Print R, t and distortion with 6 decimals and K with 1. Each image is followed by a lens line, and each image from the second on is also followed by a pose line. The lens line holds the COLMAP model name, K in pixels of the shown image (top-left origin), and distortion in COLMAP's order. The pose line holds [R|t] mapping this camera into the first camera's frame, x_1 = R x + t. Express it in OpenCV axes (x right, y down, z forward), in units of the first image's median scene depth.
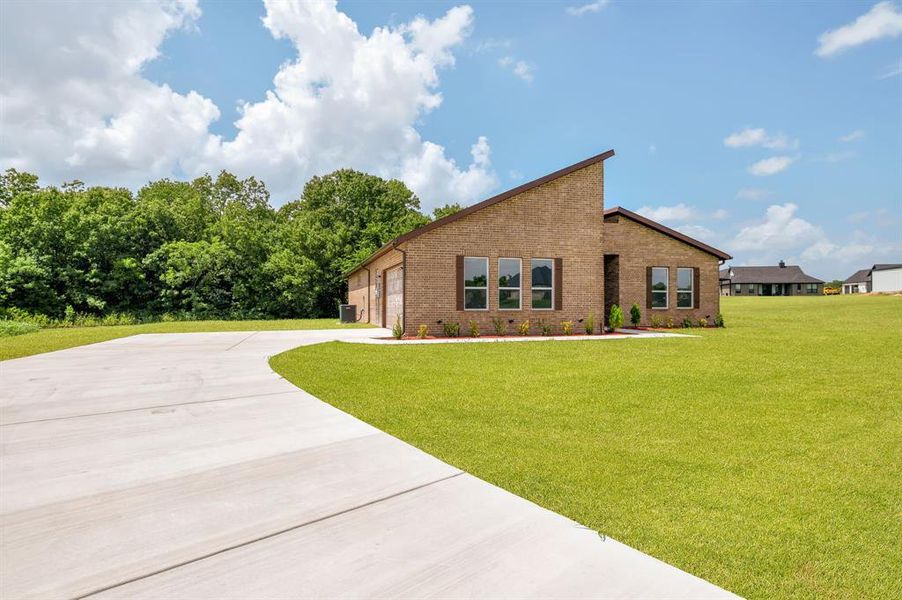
lens RADIAL K [[524.6, 0, 452.3], [0, 524.6, 286.3], [0, 0, 1]] dist [-0.000458, -0.001261]
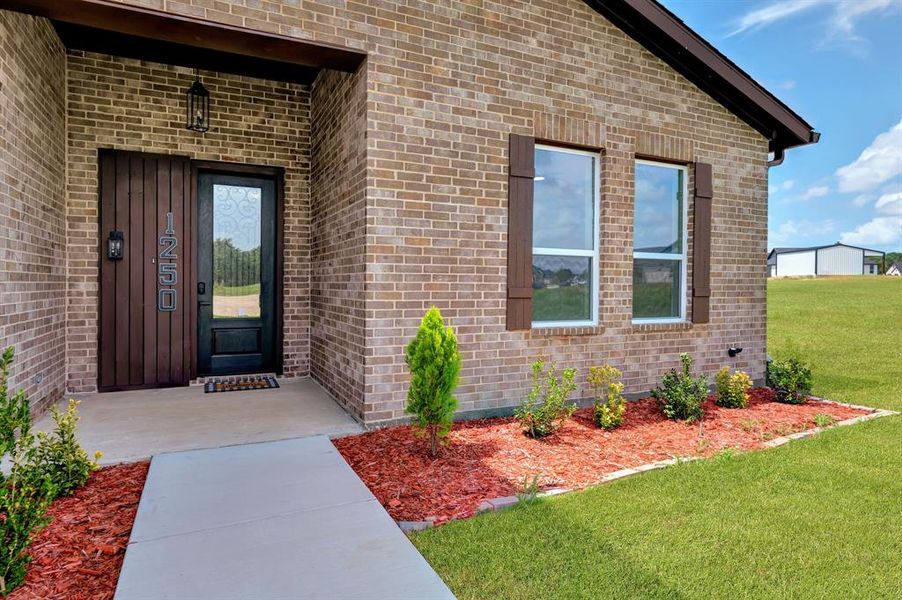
lens RADIAL K [[524.6, 0, 452.3], [0, 524.6, 286.3], [0, 0, 1]] dist [-0.000458, -0.001261]
pose [[0.986311, 0.005017, 0.164821, 0.303428], [-0.010732, 0.999371, 0.033798, 0.017177], [-0.164548, -0.035104, 0.985744, 0.766870]]
